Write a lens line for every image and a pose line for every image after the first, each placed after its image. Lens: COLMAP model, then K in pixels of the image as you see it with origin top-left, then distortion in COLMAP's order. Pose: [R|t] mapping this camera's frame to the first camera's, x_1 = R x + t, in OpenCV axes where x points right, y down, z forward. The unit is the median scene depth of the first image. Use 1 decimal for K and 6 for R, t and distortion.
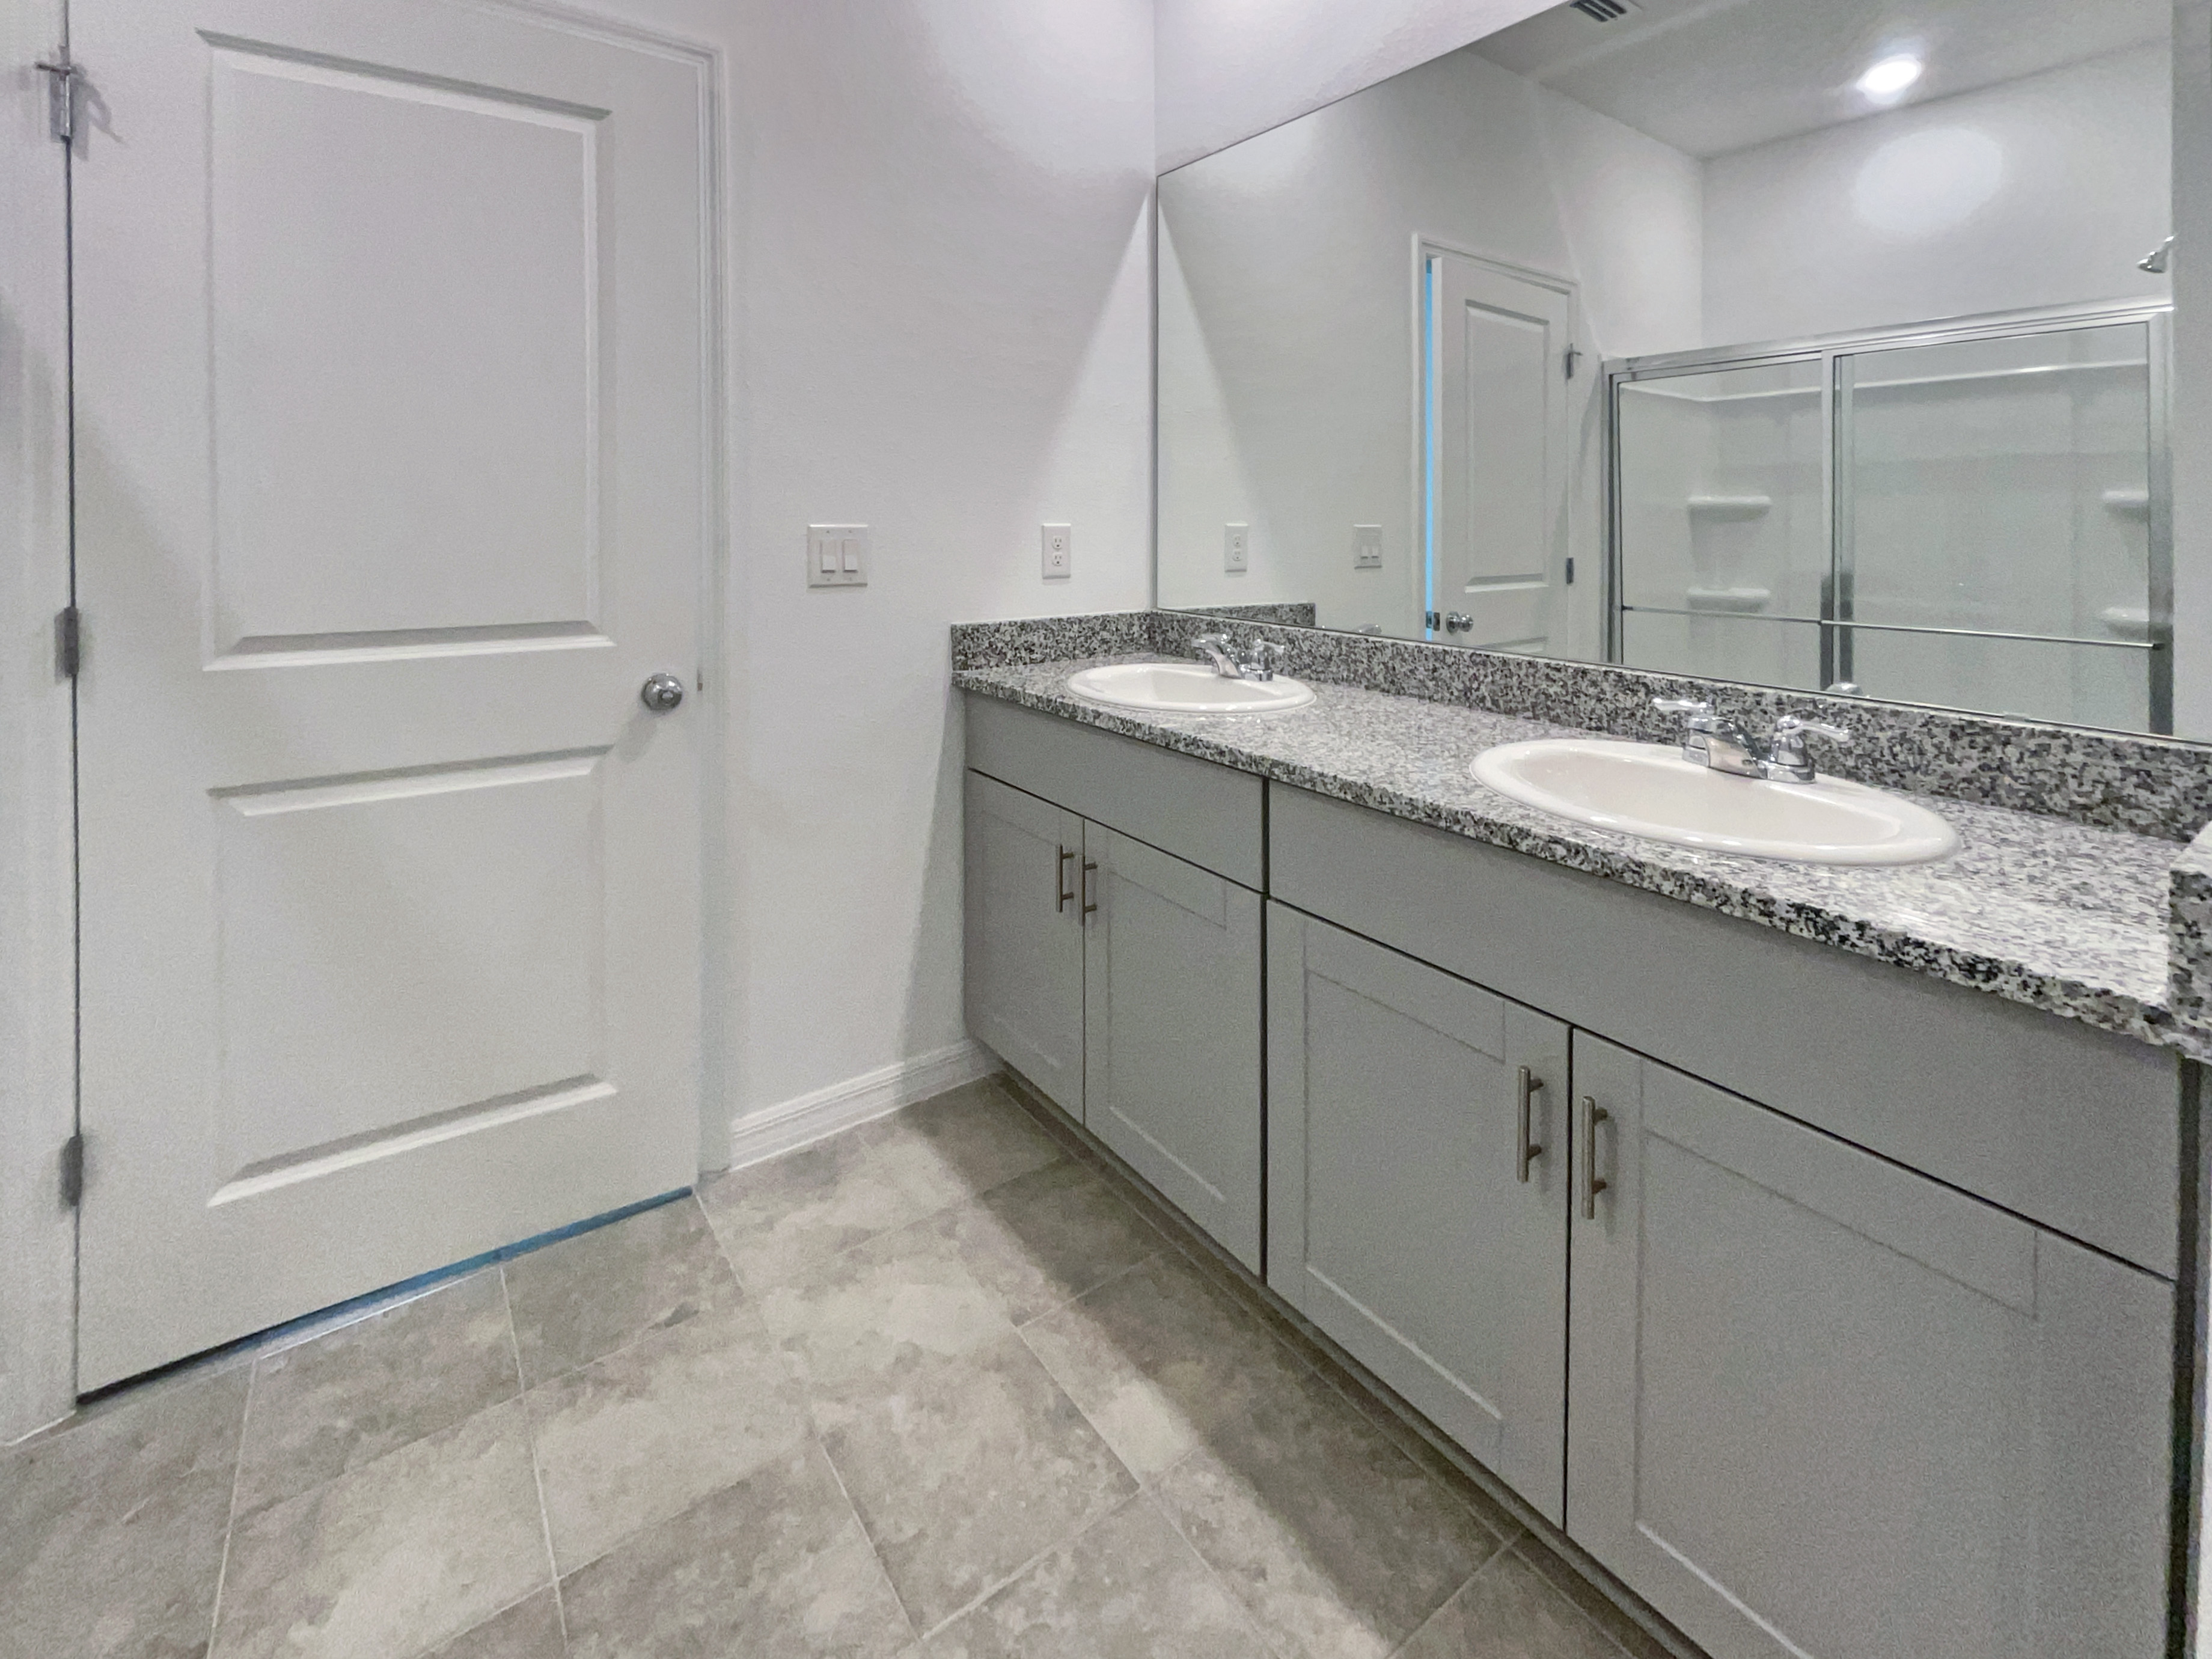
lens RADIAL K [[977.0, 0, 1106.0], [0, 977.0, 829.5], [0, 0, 1]] dist [-0.033461, 0.000162]
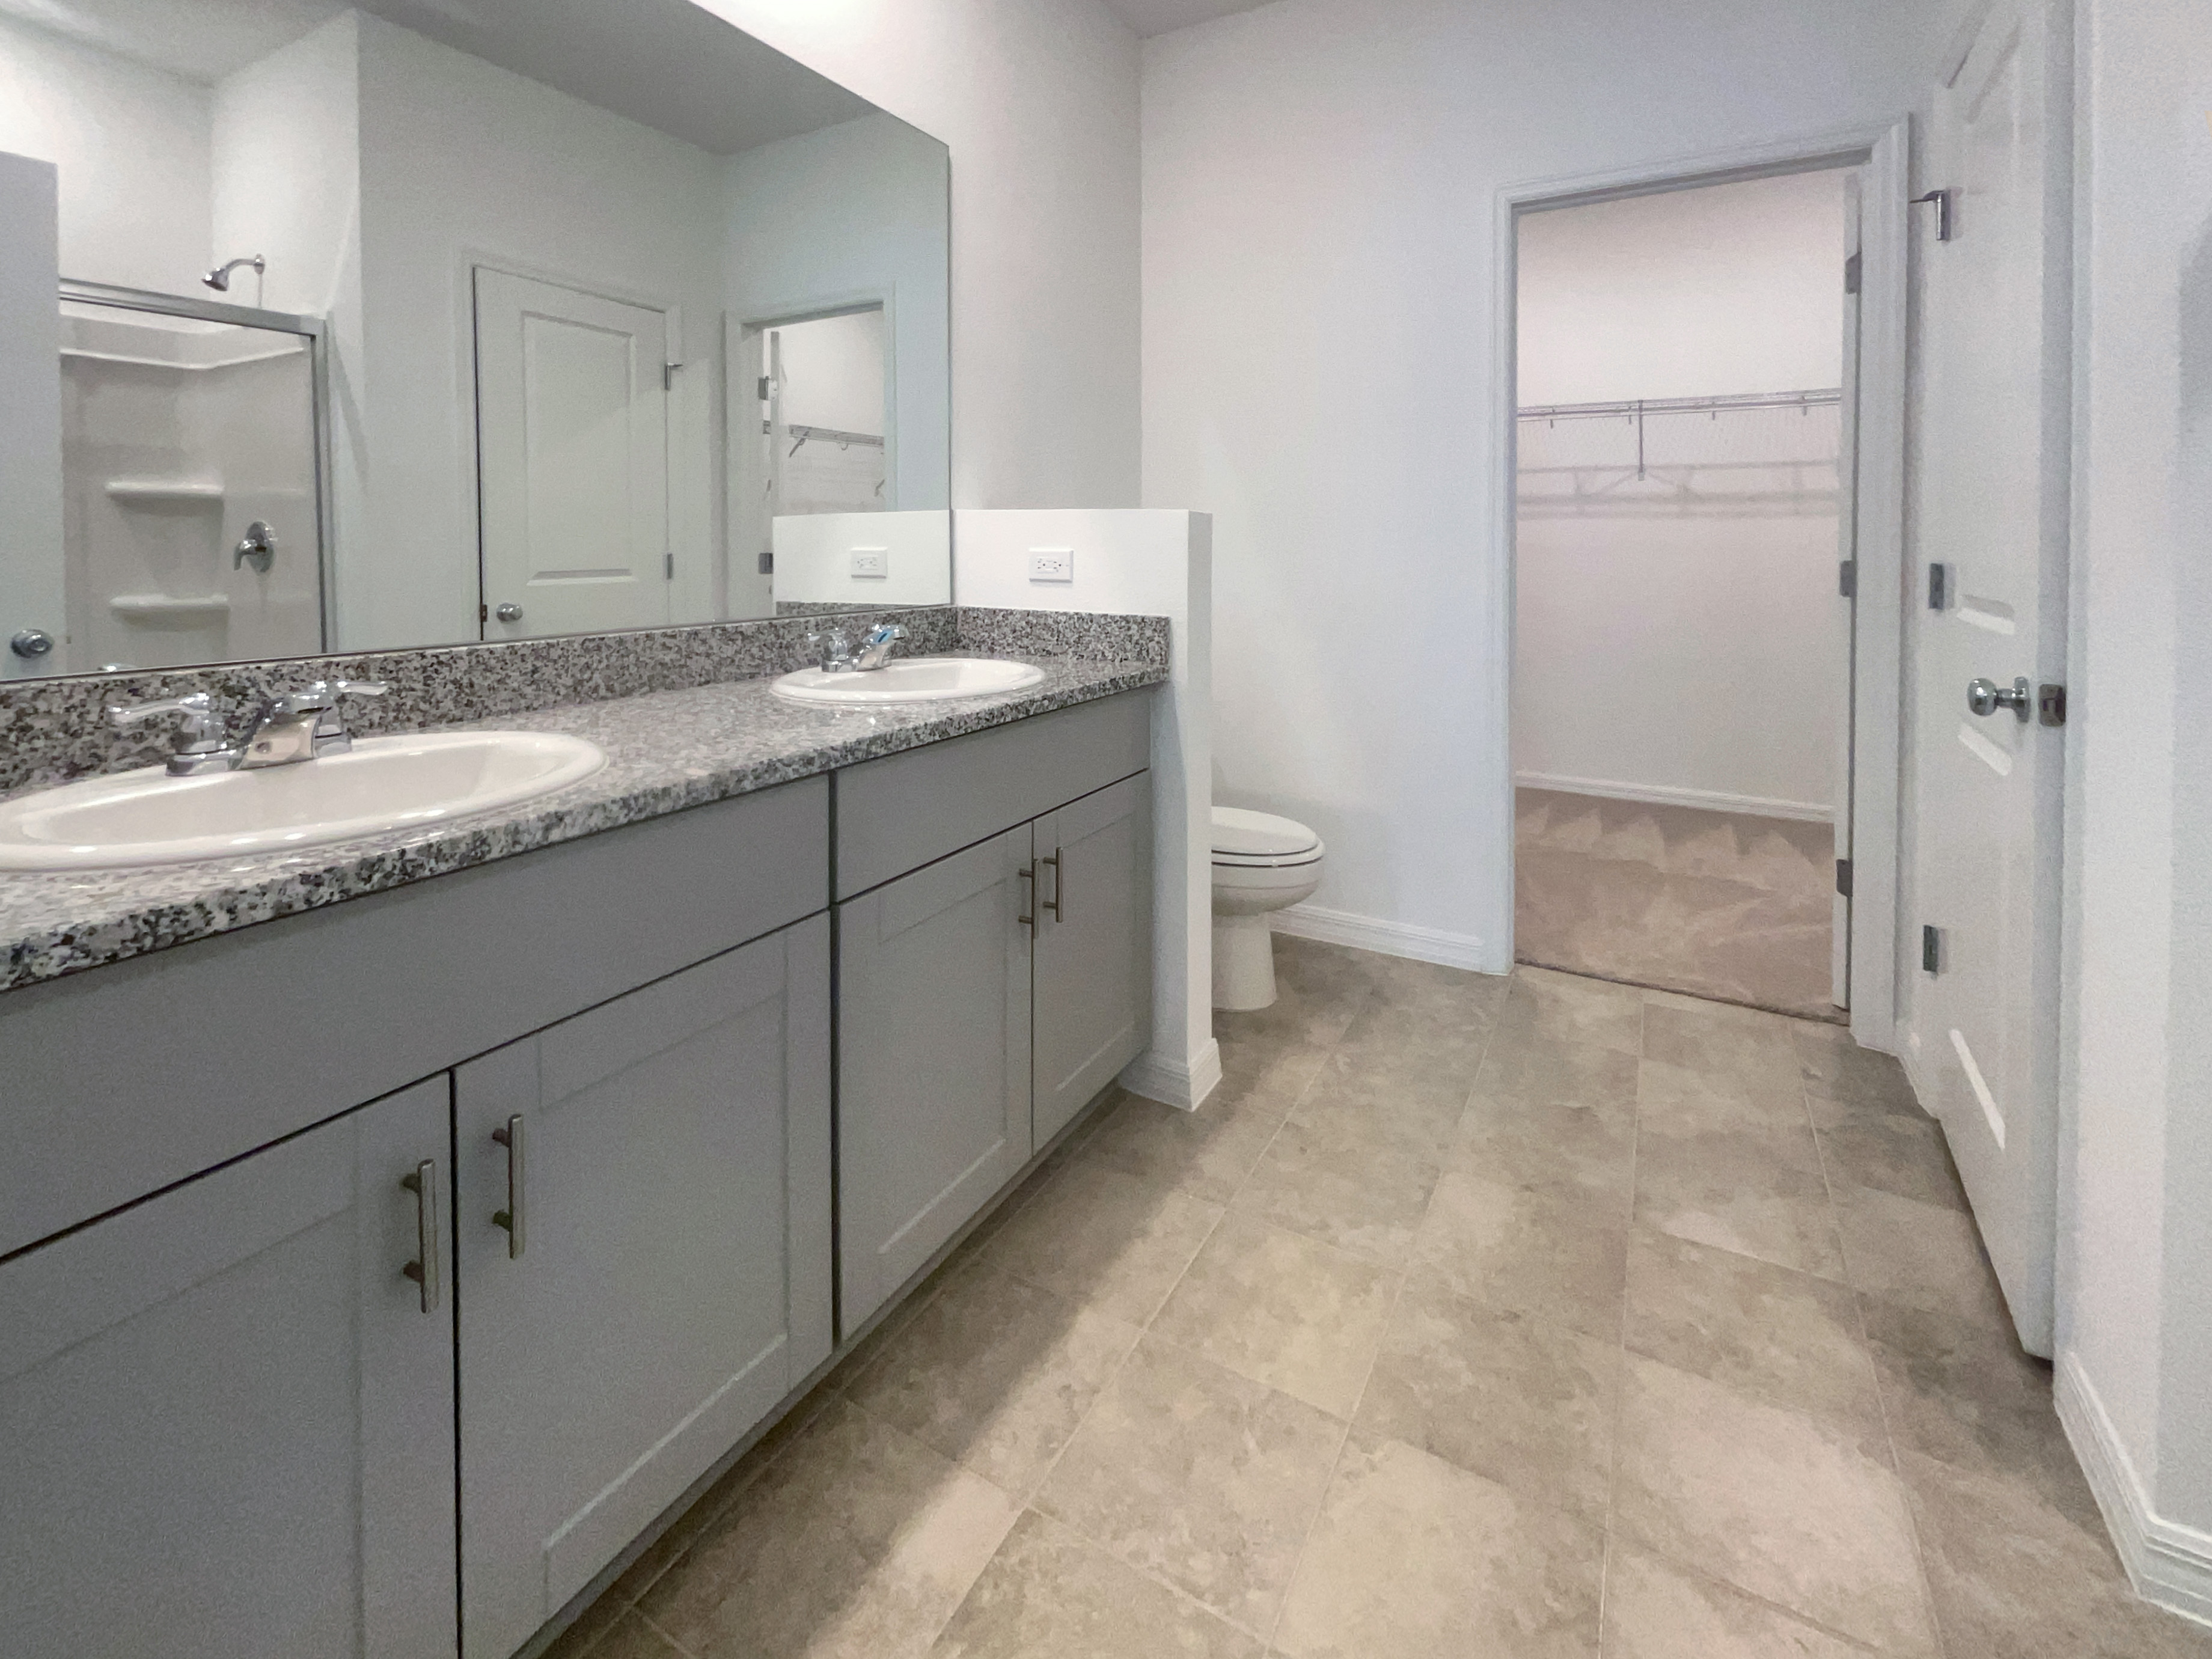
lens RADIAL K [[977.0, 0, 1106.0], [0, 977.0, 829.5], [0, 0, 1]] dist [-0.033461, 0.000162]
pose [[-0.431988, -0.260936, 0.863307, -0.632499], [0.265162, 0.878177, 0.398114, -0.256374], [-0.862018, 0.400897, -0.310171, 0.945172]]
